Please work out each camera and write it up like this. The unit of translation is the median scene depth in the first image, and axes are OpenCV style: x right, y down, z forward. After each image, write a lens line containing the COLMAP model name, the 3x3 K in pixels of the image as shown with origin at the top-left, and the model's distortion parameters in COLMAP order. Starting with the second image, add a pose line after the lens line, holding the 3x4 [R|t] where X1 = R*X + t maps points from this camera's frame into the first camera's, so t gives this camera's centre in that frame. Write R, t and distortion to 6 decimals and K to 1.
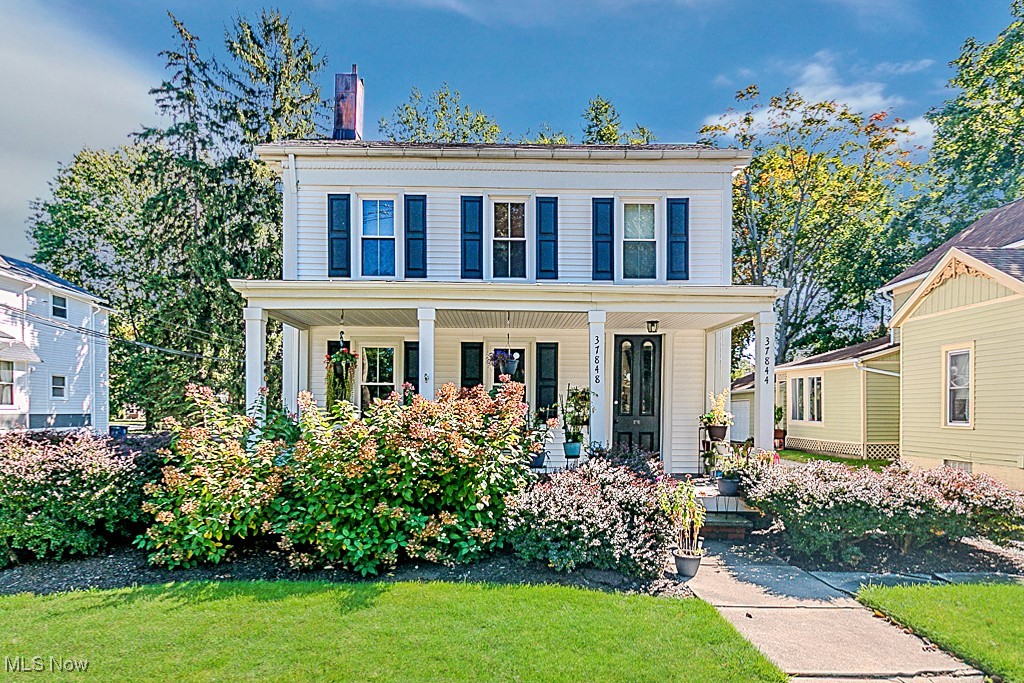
lens RADIAL K [[435.0, 0, 508.1], [0, 435.0, 385.2], [0, 0, 1]] dist [-0.000173, -0.000027]
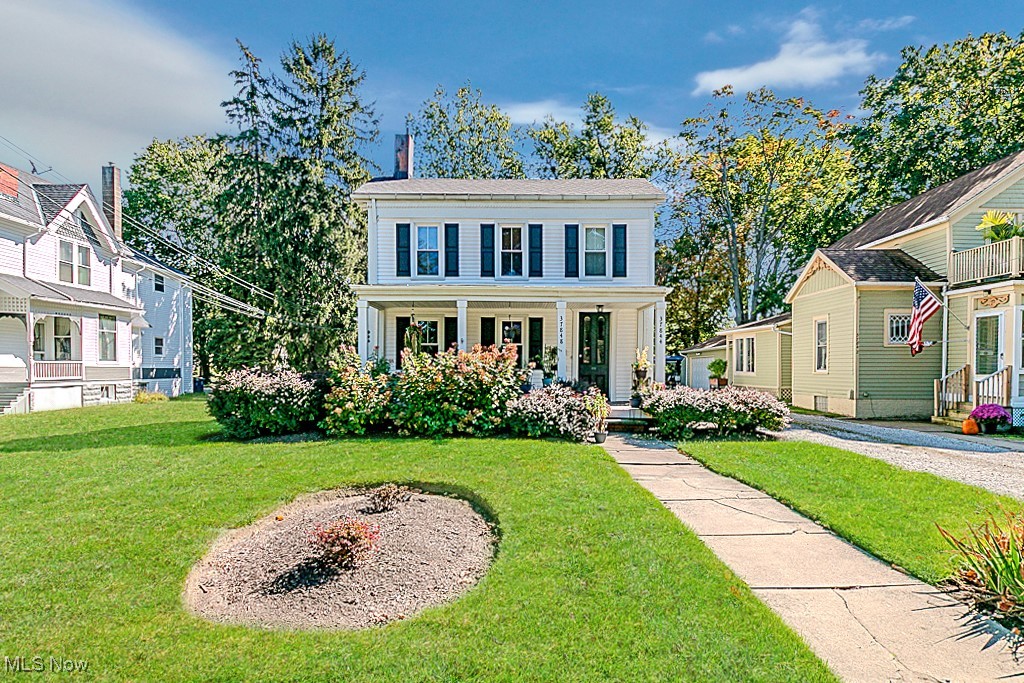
lens RADIAL K [[444.4, 0, 512.0], [0, 444.4, 341.5], [0, 0, 1]] dist [-0.000529, -0.000056]
pose [[0.999815, -0.002361, -0.019066, 0.034156], [0.002235, 0.999976, -0.006579, -0.001390], [0.019081, 0.006535, 0.999797, -0.597934]]
